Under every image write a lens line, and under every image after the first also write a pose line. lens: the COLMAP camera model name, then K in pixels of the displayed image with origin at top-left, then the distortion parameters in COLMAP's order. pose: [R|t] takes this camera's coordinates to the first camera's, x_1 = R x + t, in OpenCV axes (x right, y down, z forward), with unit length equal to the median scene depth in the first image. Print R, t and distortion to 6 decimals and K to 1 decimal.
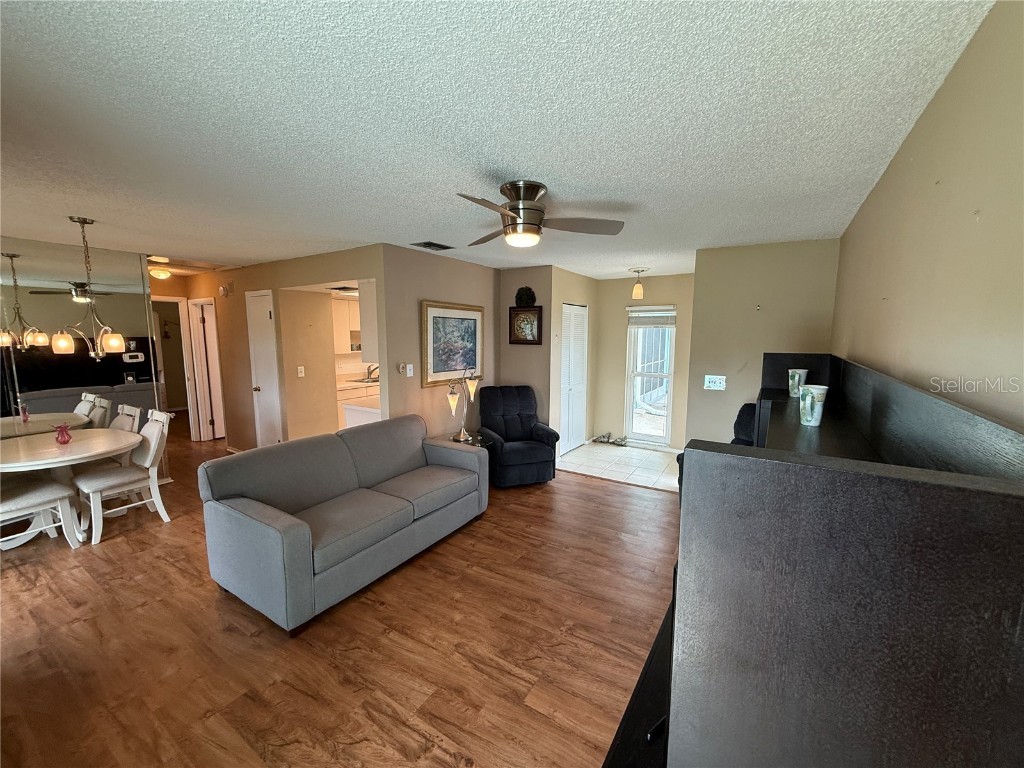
lens RADIAL K [[407.8, 0, 508.7], [0, 407.8, 383.3], [0, 0, 1]] dist [0.000411, -0.000988]
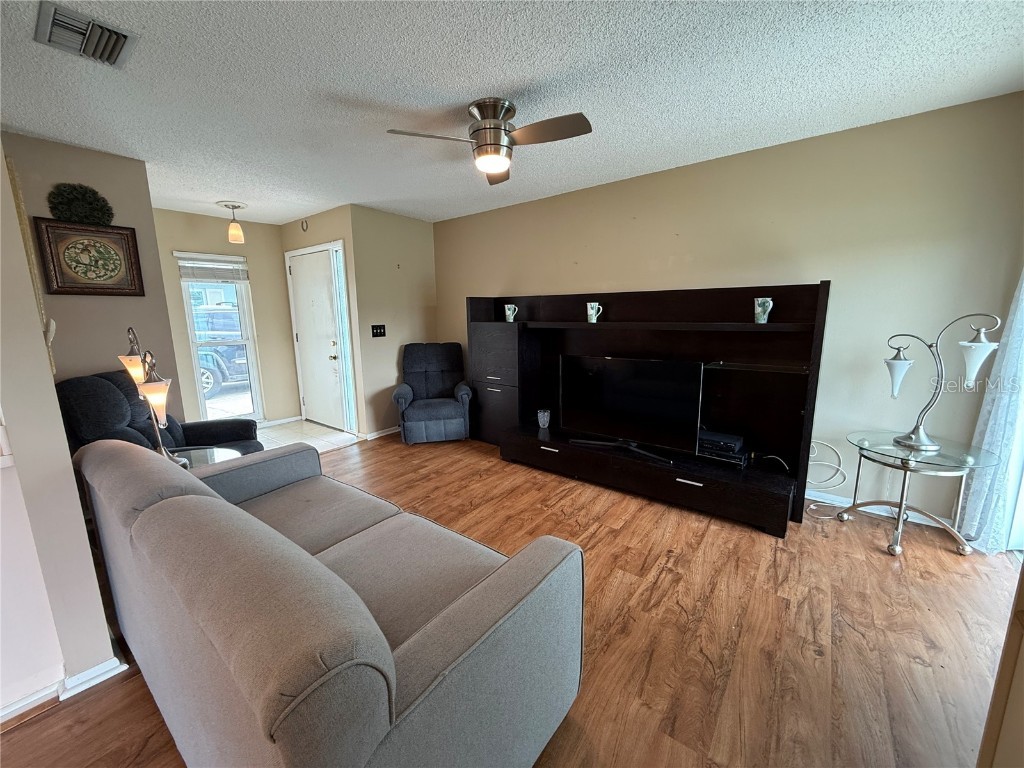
lens RADIAL K [[407.8, 0, 510.5], [0, 407.8, 385.6], [0, 0, 1]] dist [0.000411, -0.000988]
pose [[0.092745, -0.180066, 0.979272, -0.509565], [0.135711, 0.976619, 0.166725, 0.006336], [-0.986398, 0.117435, 0.115014, 0.455337]]
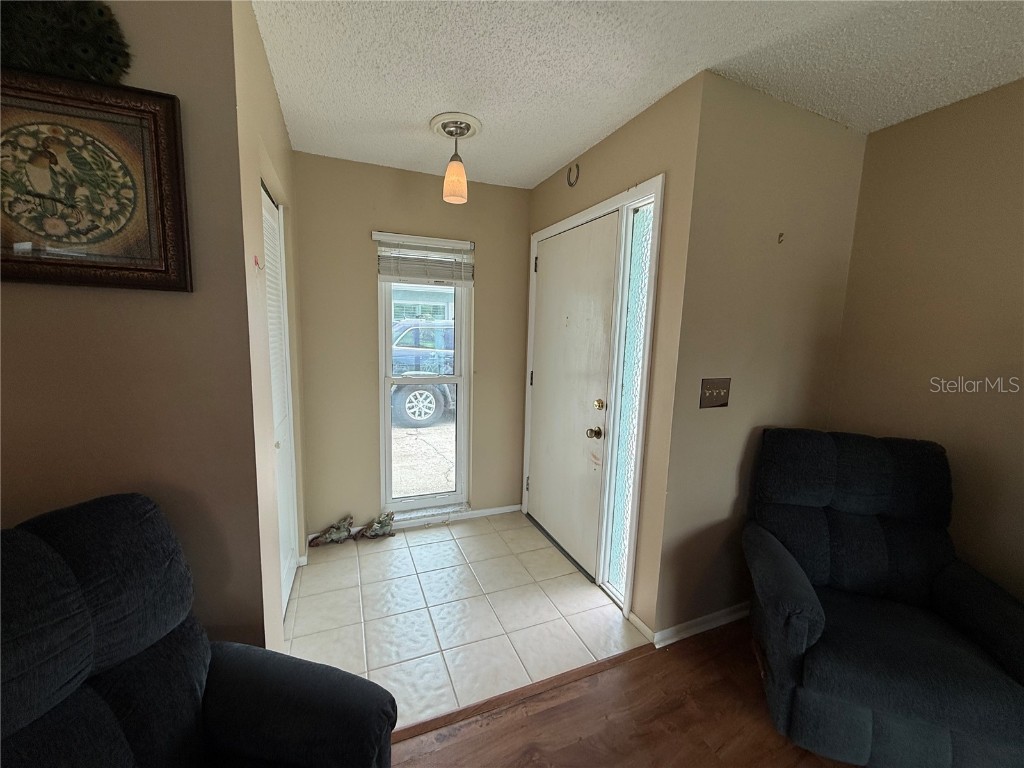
lens RADIAL K [[407.8, 0, 510.0], [0, 407.8, 384.6], [0, 0, 1]] dist [0.000411, -0.000988]
pose [[0.570434, -0.096552, 0.815649, -0.004036], [0.074028, 0.995069, 0.066019, -0.050723], [-0.818001, 0.022721, 0.574768, 0.796089]]
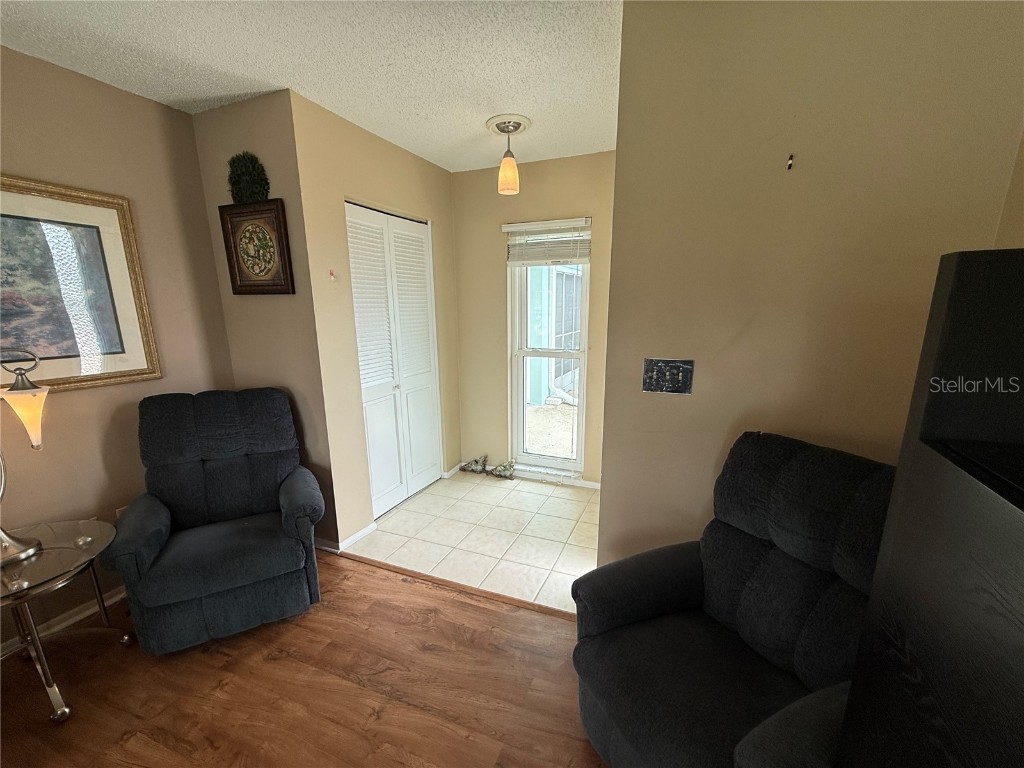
lens RADIAL K [[442.5, 0, 511.0], [0, 442.5, 414.2], [0, 0, 1]] dist [-0.000235, -0.000134]
pose [[0.985245, -0.051712, 0.163154, 0.244355], [0.031036, 0.991440, 0.126823, -0.020444], [-0.168315, -0.119888, 0.978415, 0.515658]]
